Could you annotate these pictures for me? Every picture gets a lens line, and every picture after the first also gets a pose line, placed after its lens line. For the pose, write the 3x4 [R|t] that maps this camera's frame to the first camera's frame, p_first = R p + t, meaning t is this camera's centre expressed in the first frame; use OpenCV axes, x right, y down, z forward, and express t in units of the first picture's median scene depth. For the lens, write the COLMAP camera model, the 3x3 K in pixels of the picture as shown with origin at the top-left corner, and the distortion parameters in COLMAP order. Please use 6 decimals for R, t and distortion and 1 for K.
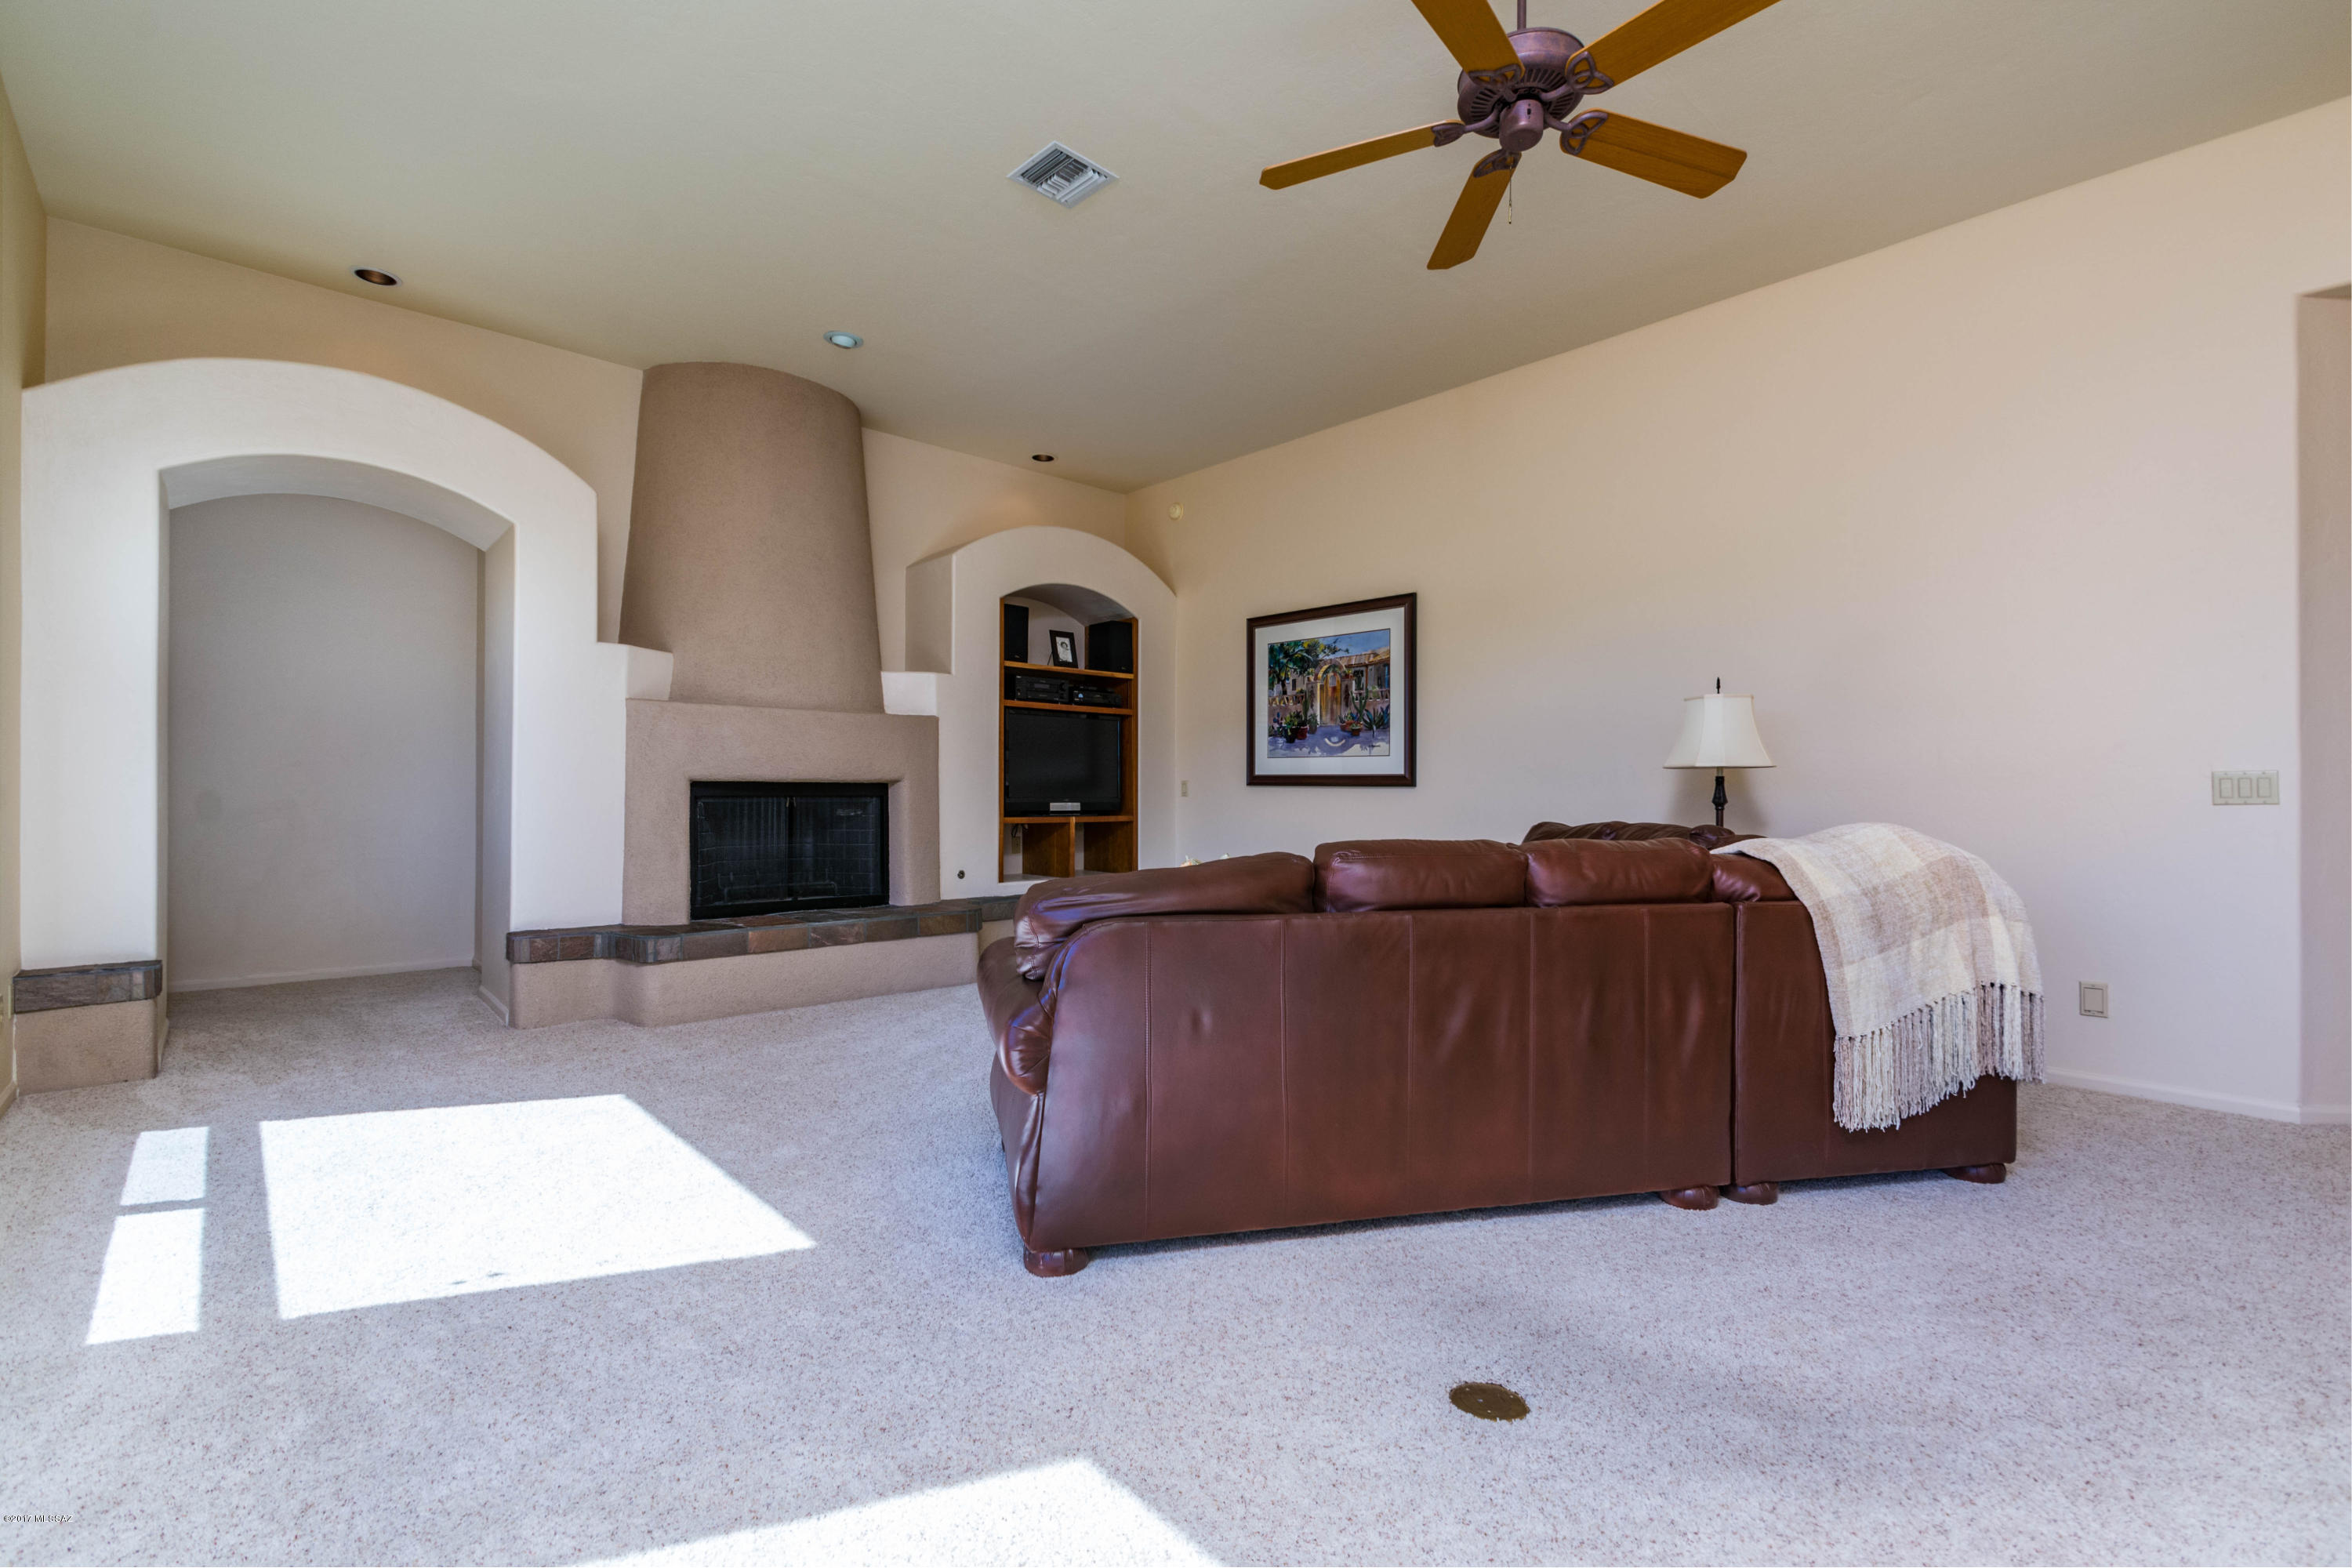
lens RADIAL K [[1024.4, 0, 1168.5], [0, 1024.4, 757.2], [0, 0, 1]] dist [0.000774, -0.000968]
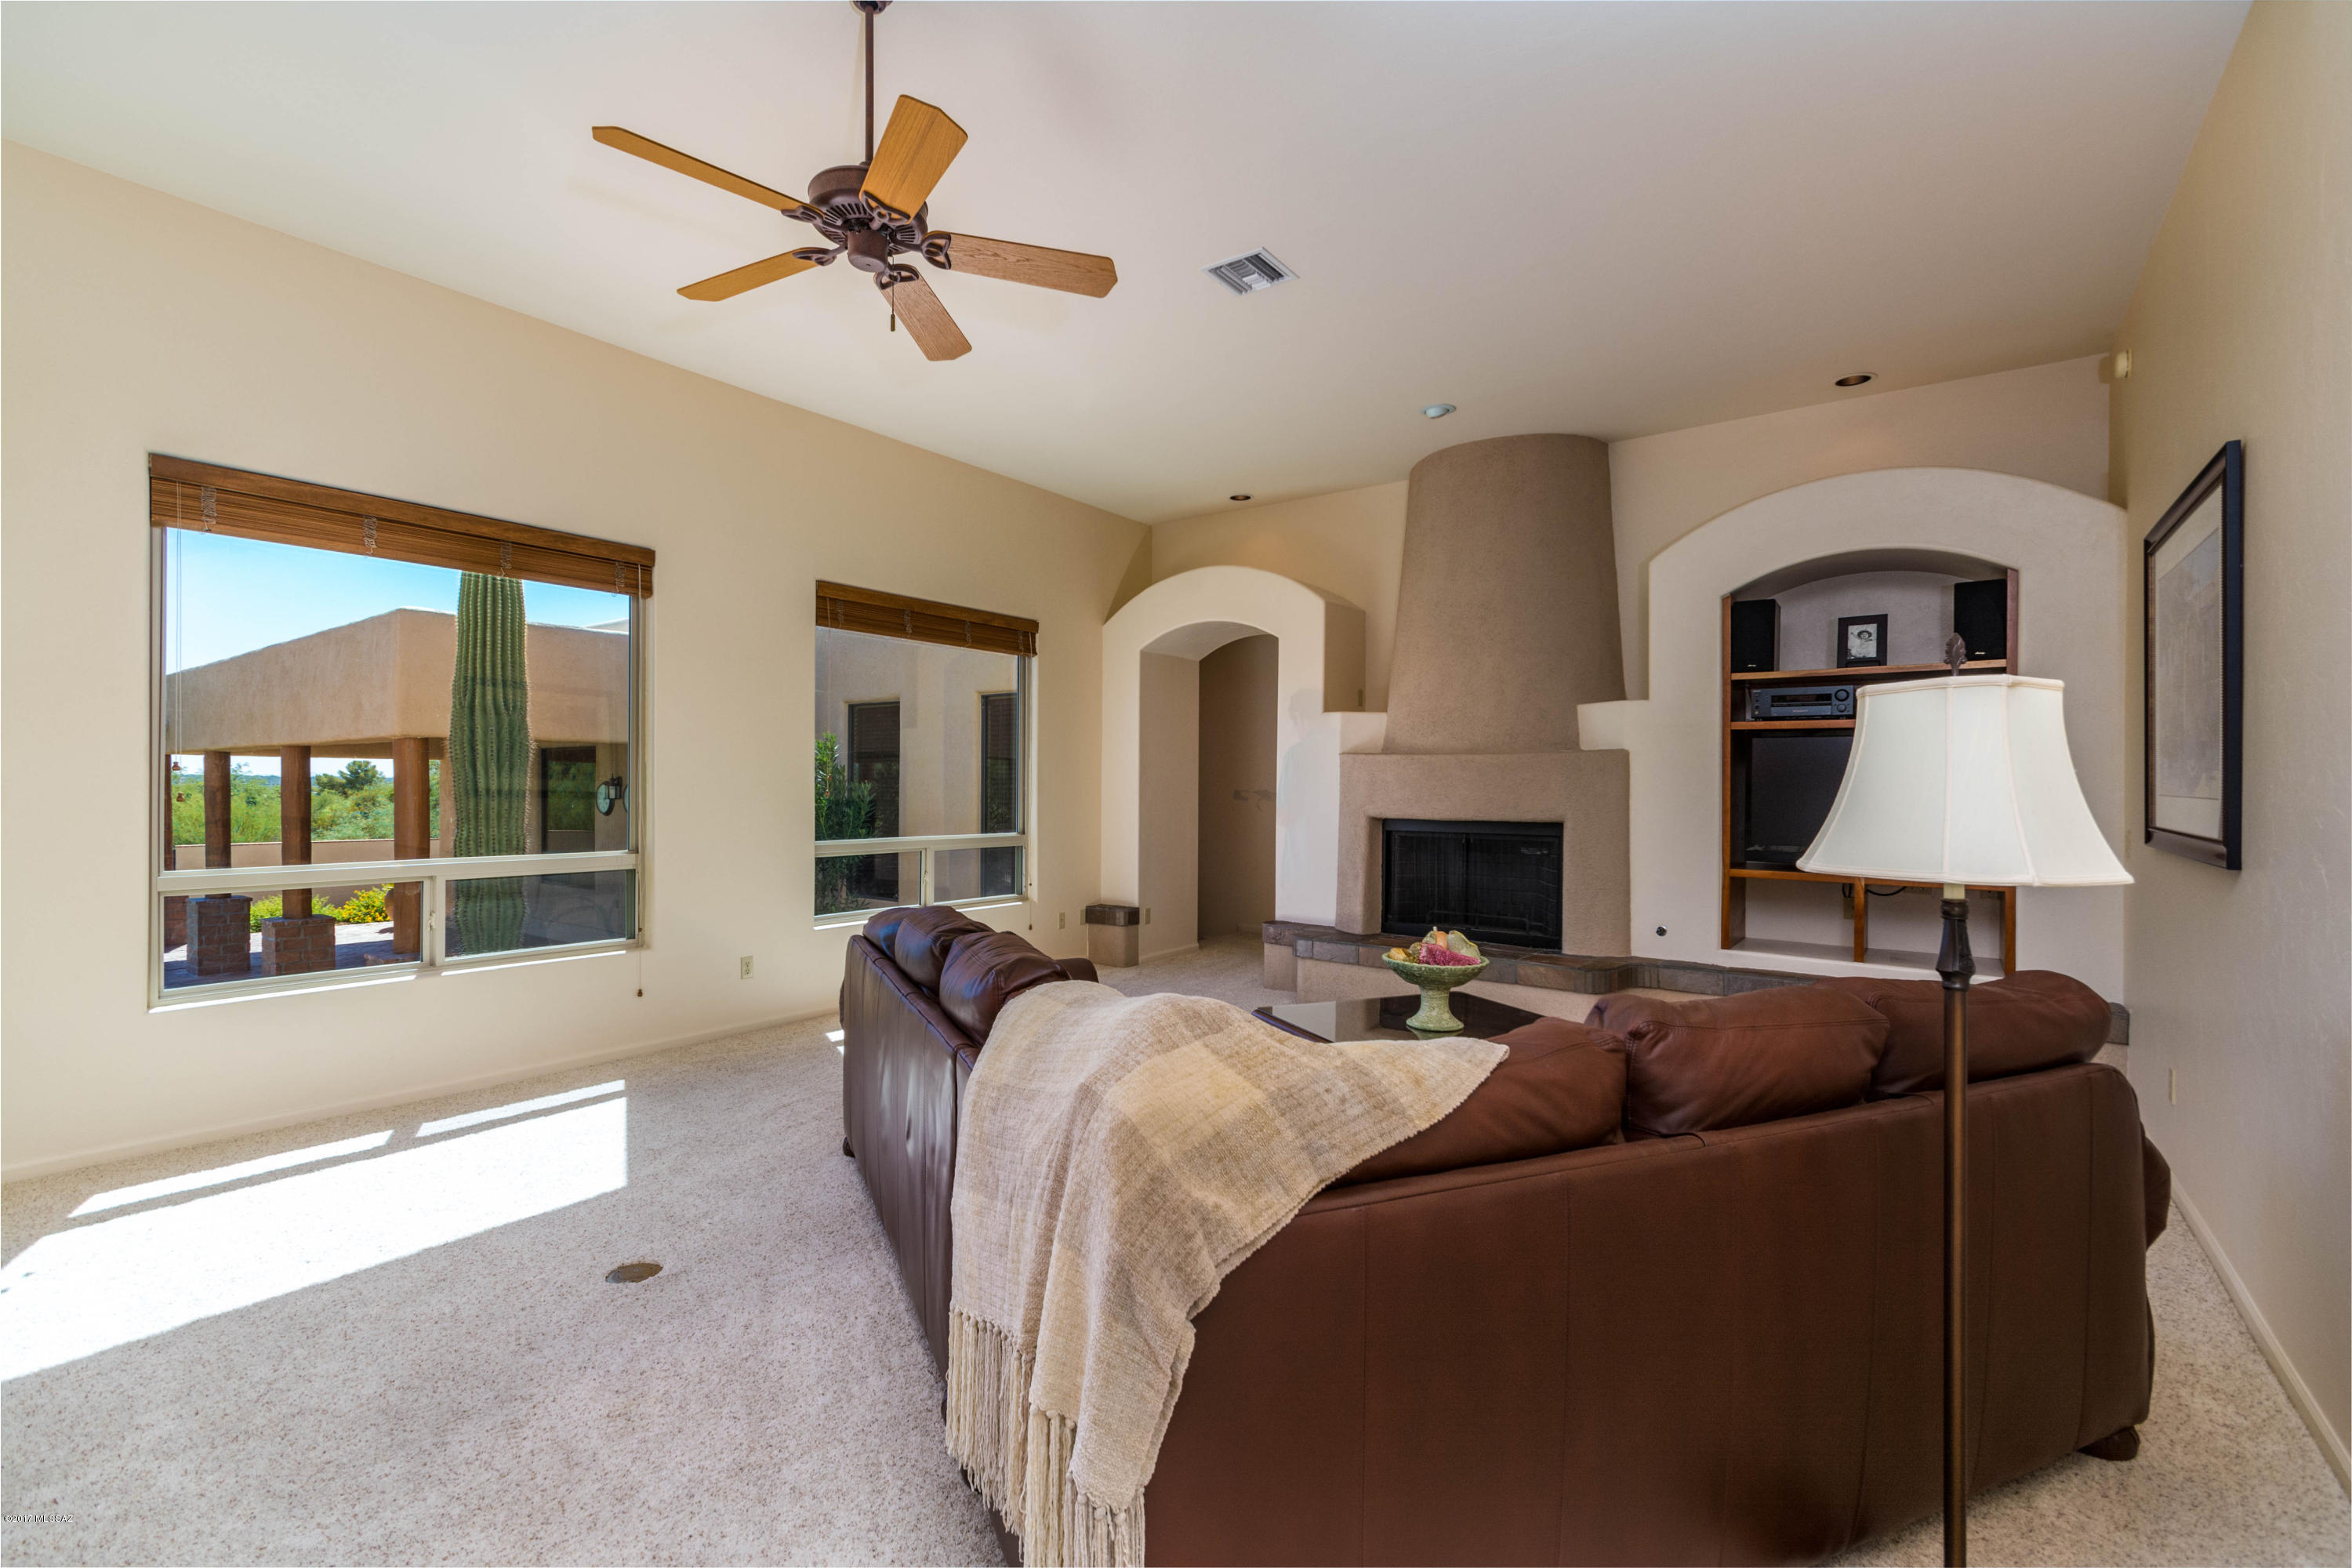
lens RADIAL K [[1024.4, 0, 1168.5], [0, 1024.4, 757.2], [0, 0, 1]] dist [0.000774, -0.000968]
pose [[0.184005, -0.028974, -0.982498, 0.604734], [0.023099, 0.999417, -0.025147, -0.020845], [0.982654, -0.018067, 0.184567, 0.465103]]
